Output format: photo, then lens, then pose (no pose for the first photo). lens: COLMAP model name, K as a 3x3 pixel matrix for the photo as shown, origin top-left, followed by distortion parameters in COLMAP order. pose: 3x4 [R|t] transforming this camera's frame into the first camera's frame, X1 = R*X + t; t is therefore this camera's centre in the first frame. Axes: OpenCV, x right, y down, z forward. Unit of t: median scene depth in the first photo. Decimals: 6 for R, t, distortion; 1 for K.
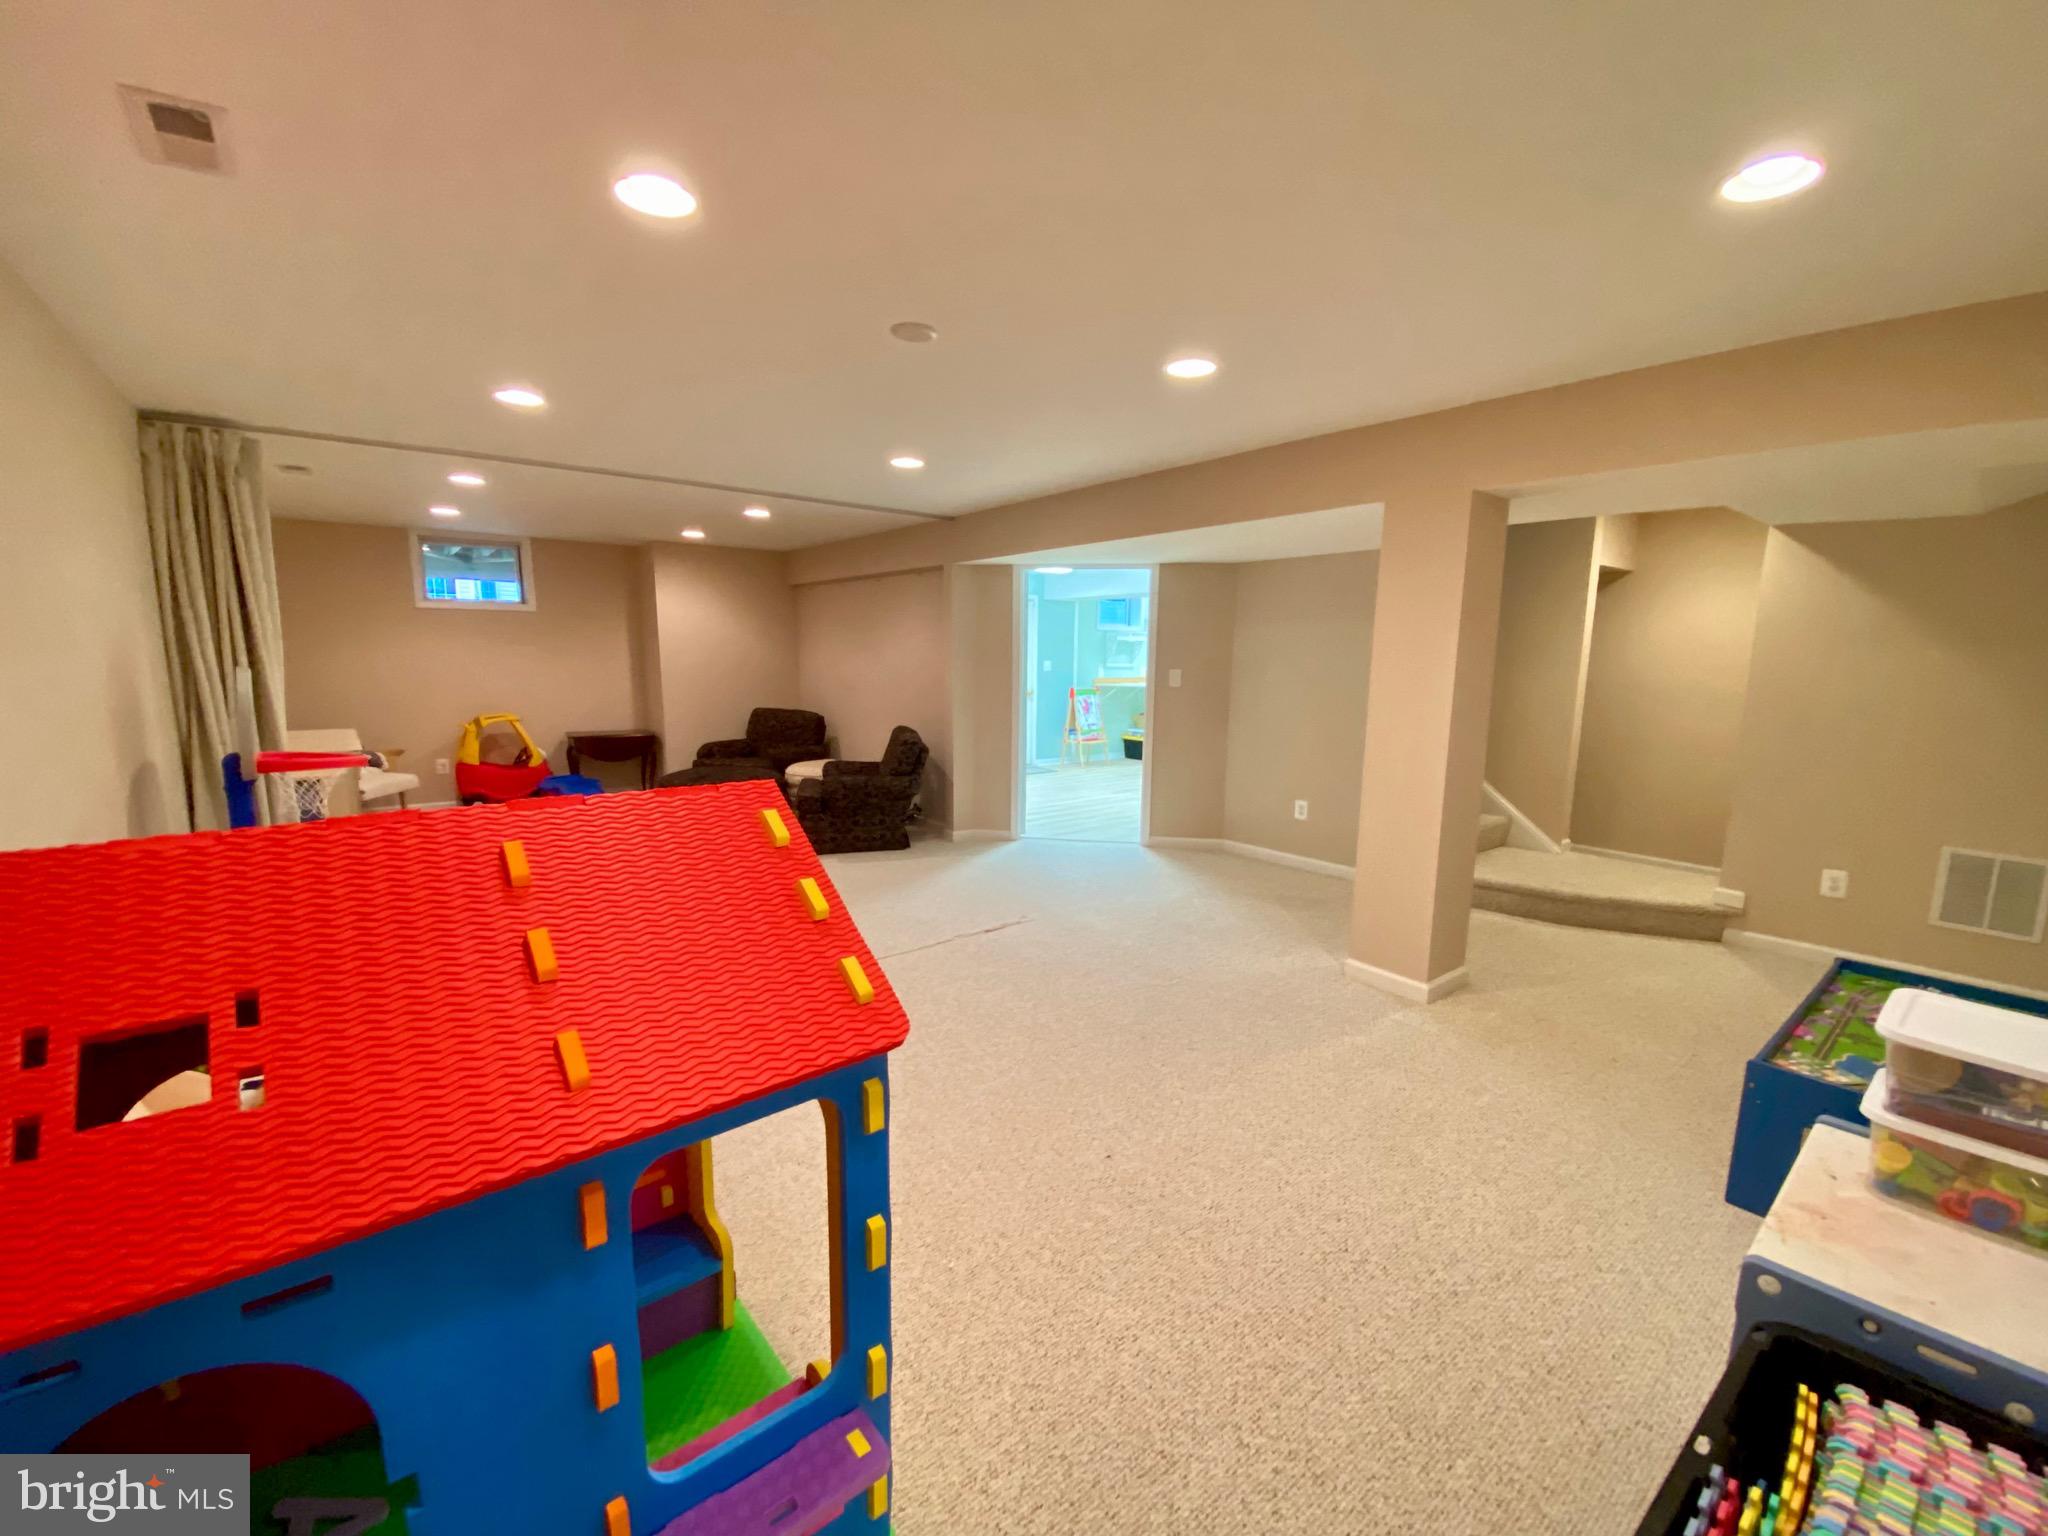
lens RADIAL K [[822.1, 0, 1024.0], [0, 822.1, 768.0], [0, 0, 1]] dist [0.000030, -0.000008]
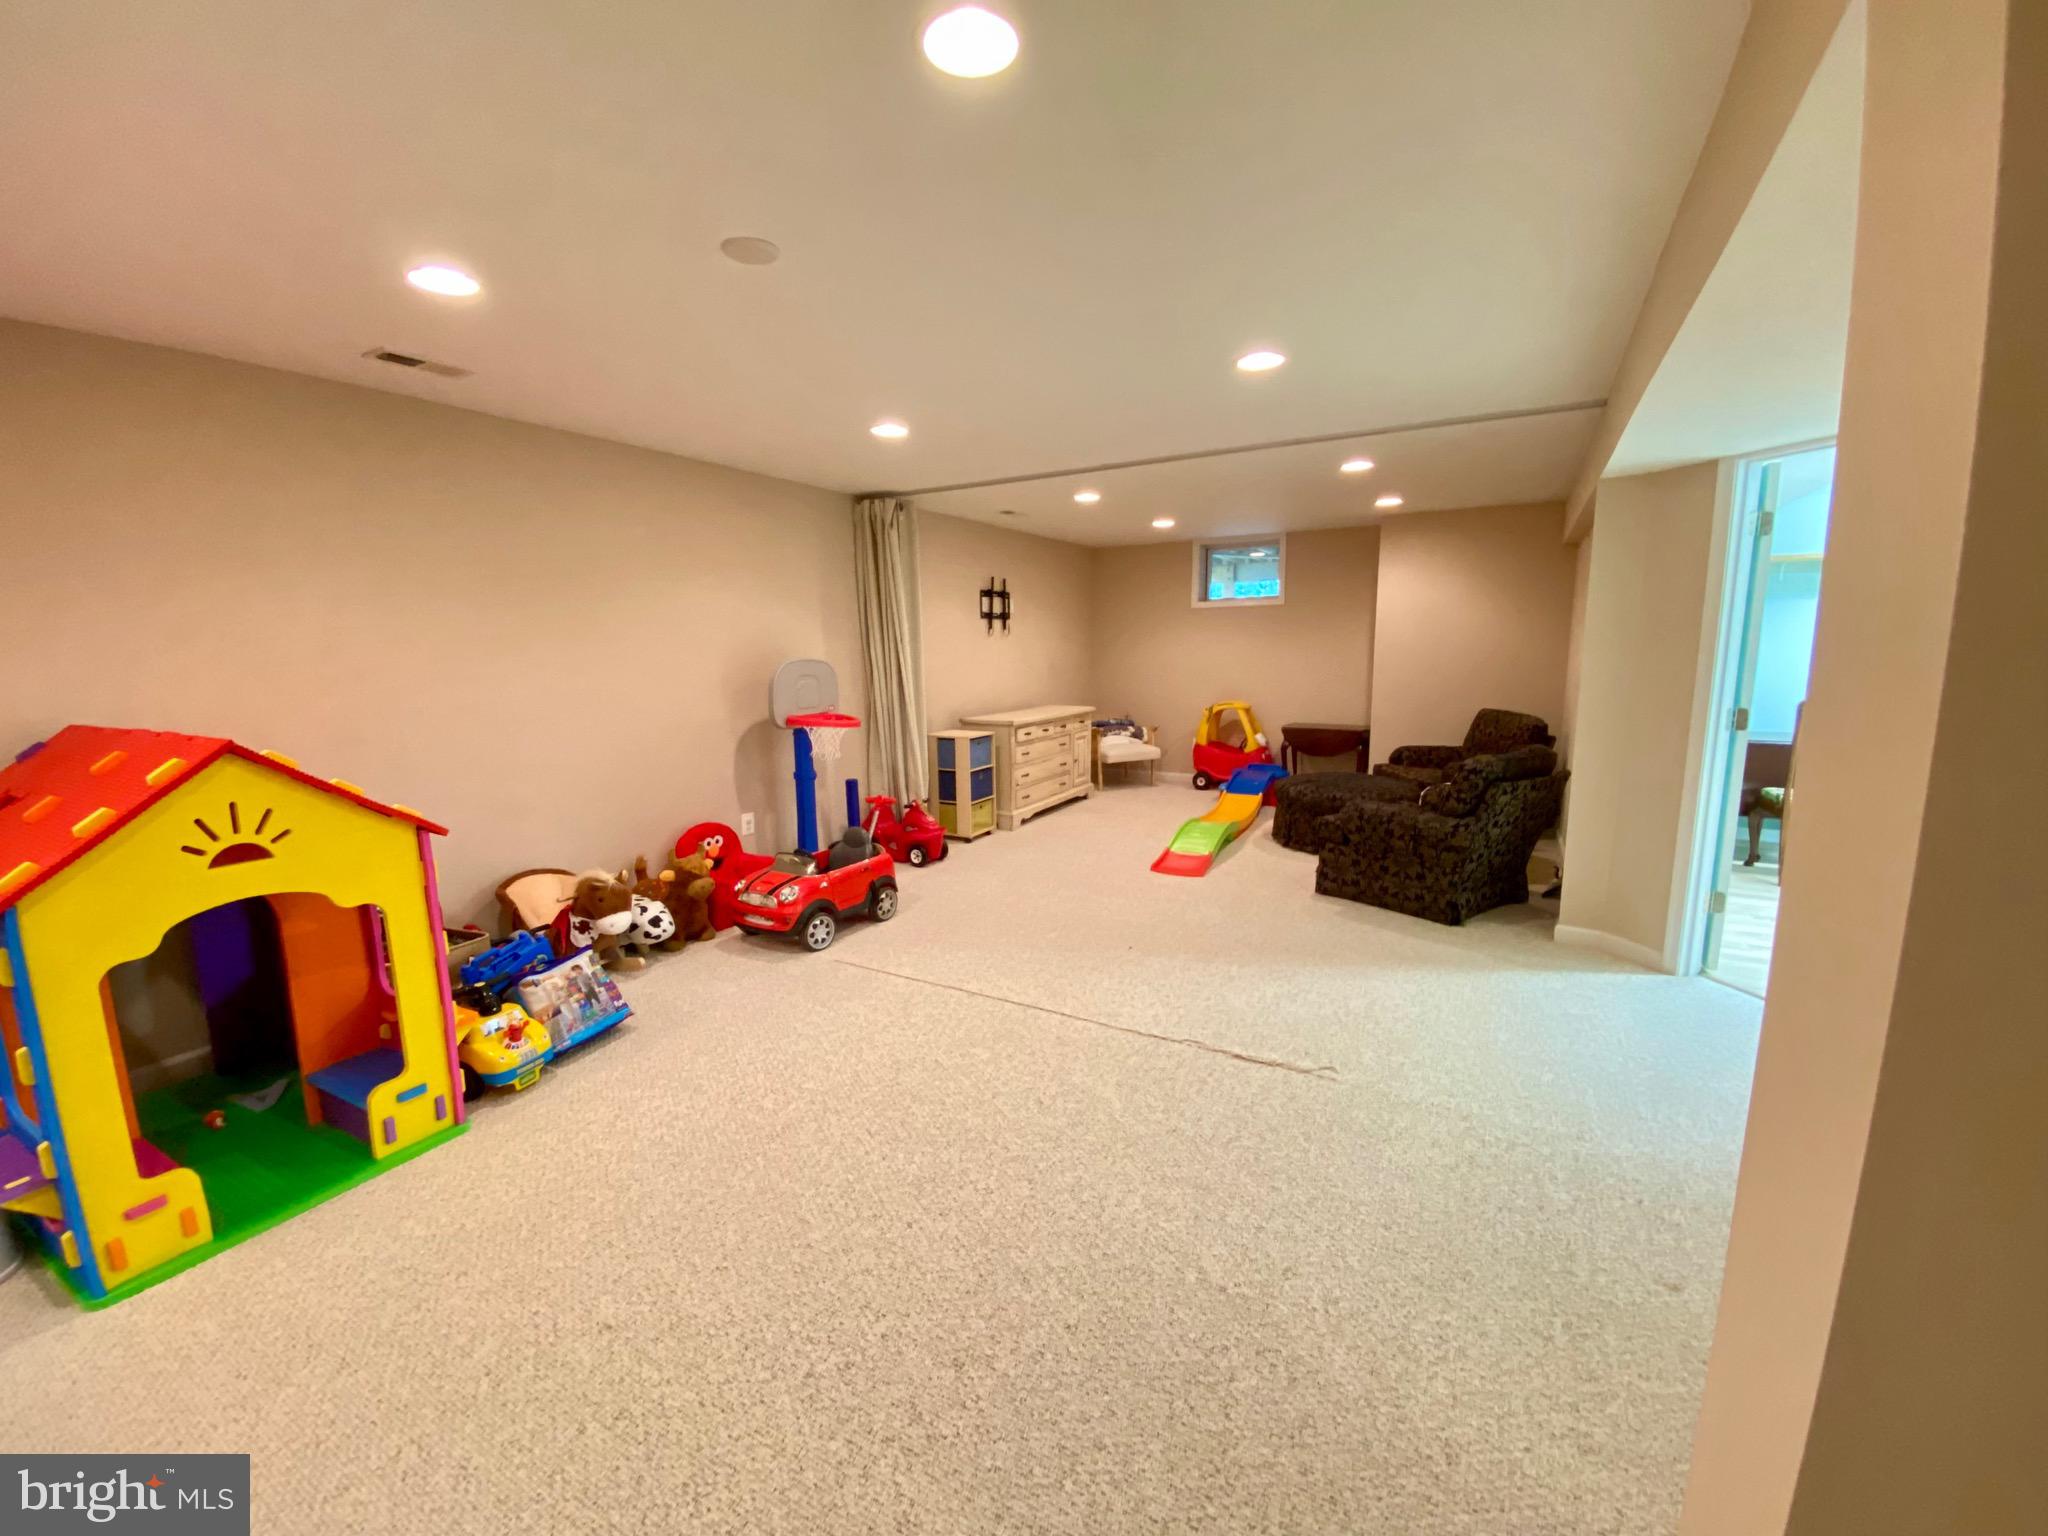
lens RADIAL K [[822.1, 0, 1024.0], [0, 822.1, 768.0], [0, 0, 1]] dist [0.000030, -0.000008]
pose [[0.375362, 0.119210, -0.919180, 0.323402], [-0.110572, 0.990372, 0.083289, -0.045795], [0.920260, 0.070372, 0.384929, 0.405151]]
